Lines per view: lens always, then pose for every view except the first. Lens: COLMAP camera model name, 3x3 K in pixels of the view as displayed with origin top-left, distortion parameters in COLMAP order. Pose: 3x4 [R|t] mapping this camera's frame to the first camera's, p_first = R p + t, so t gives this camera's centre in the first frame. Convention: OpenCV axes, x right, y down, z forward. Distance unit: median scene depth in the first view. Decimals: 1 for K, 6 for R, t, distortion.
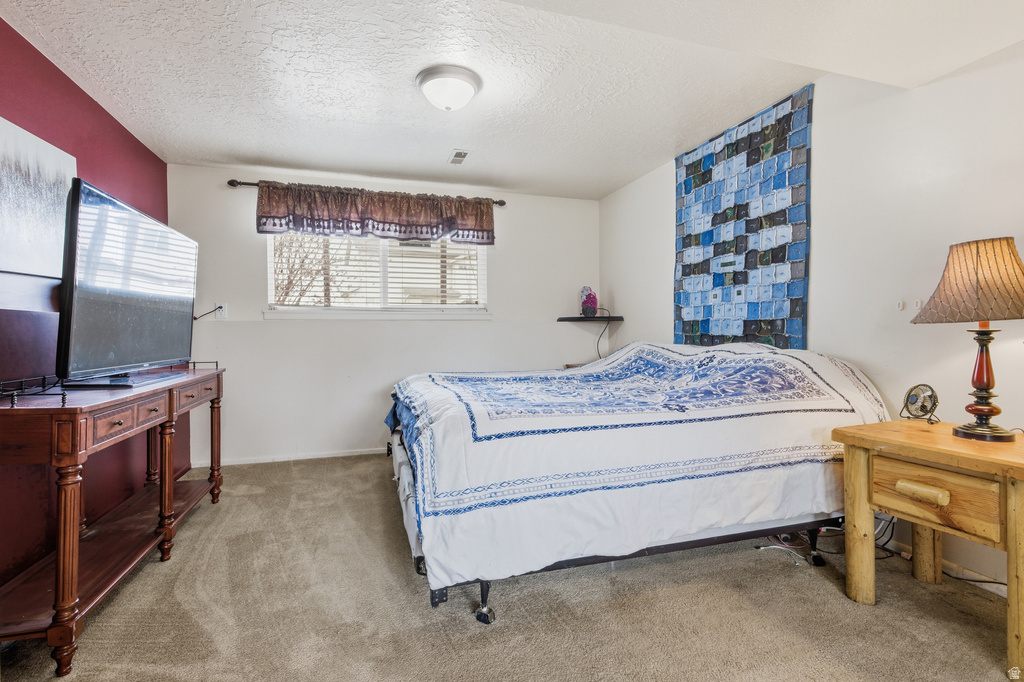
lens RADIAL K [[476.1, 0, 512.0], [0, 476.1, 341.0], [0, 0, 1]] dist [-0.000497, 0.000098]
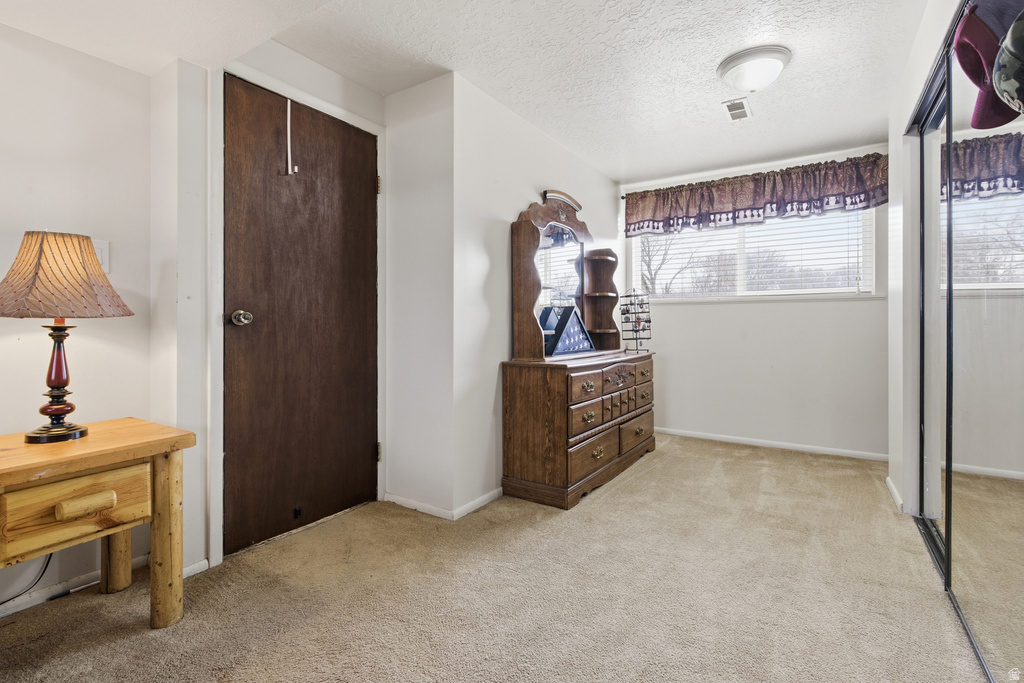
lens RADIAL K [[464.2, 0, 508.0], [0, 464.2, 336.3], [0, 0, 1]] dist [-0.002135, 0.000176]
pose [[-0.620410, 0.002321, 0.784274, -0.157033], [0.010349, 0.999933, 0.005228, 0.001123], [-0.784209, 0.011360, -0.620393, 0.441472]]
